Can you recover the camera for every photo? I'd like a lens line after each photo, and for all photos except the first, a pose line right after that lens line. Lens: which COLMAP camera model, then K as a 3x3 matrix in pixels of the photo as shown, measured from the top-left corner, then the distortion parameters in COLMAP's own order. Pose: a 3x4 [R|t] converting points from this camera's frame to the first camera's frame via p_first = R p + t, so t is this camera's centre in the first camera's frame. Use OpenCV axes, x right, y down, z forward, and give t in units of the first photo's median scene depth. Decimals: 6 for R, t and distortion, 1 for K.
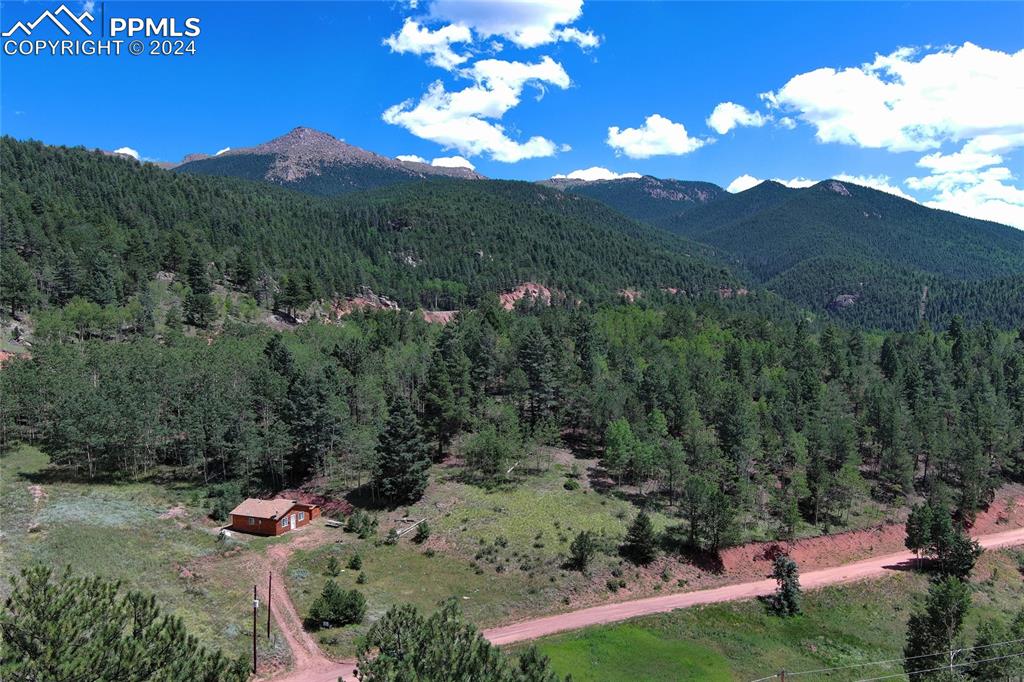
lens RADIAL K [[792.1, 0, 510.0], [0, 792.1, 342.3], [0, 0, 1]] dist [0.020269, -0.010934]
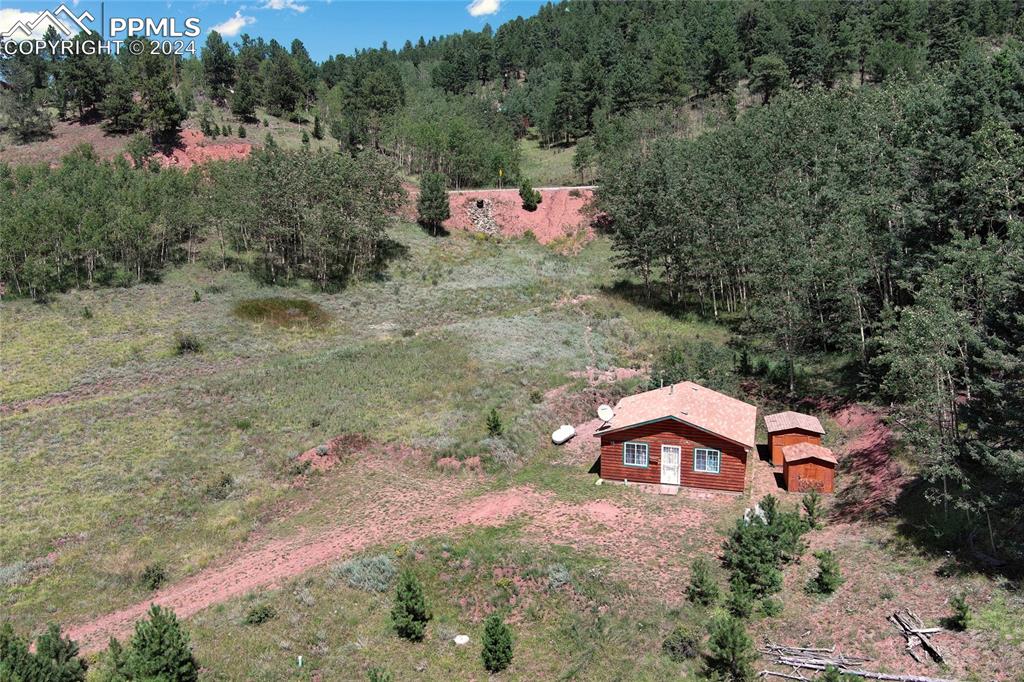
lens RADIAL K [[792.1, 0, 510.0], [0, 792.1, 342.3], [0, 0, 1]] dist [0.020269, -0.010934]
pose [[0.099226, 0.164648, -0.981349, 0.055490], [-0.025729, 0.986310, 0.162879, 0.110862], [0.994732, 0.009087, 0.102104, 0.851197]]
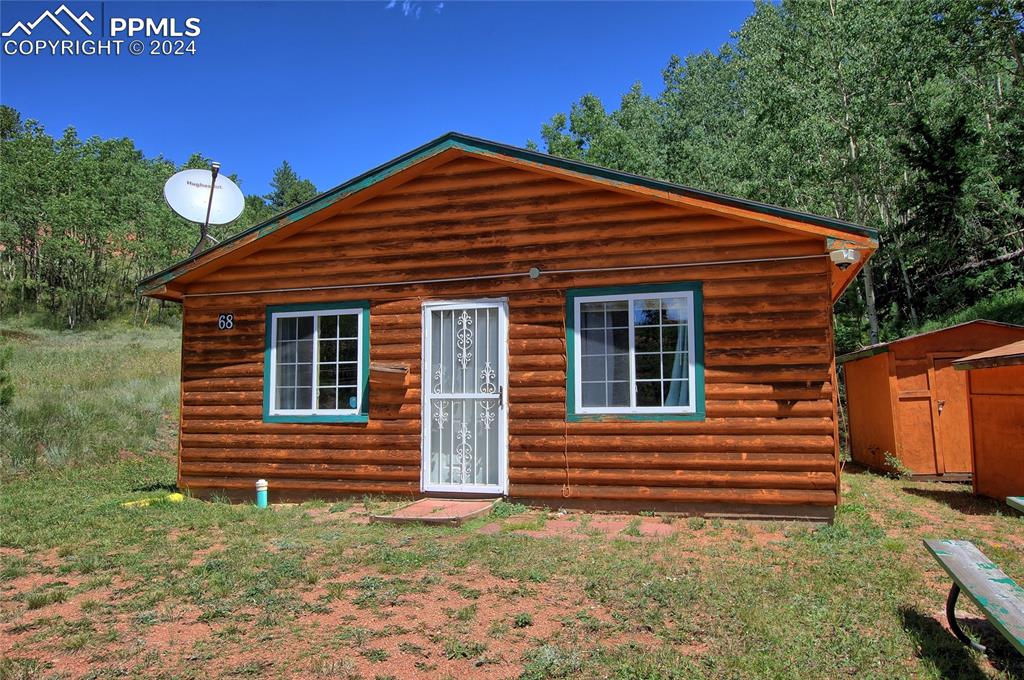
lens RADIAL K [[792.1, 0, 510.0], [0, 792.1, 341.3], [0, 0, 1]] dist [0.020269, -0.010934]
pose [[0.095965, -0.093954, -0.990941, -0.190825], [-0.032241, 0.994720, -0.097435, 0.217453], [0.994862, 0.041299, 0.092429, 0.951648]]
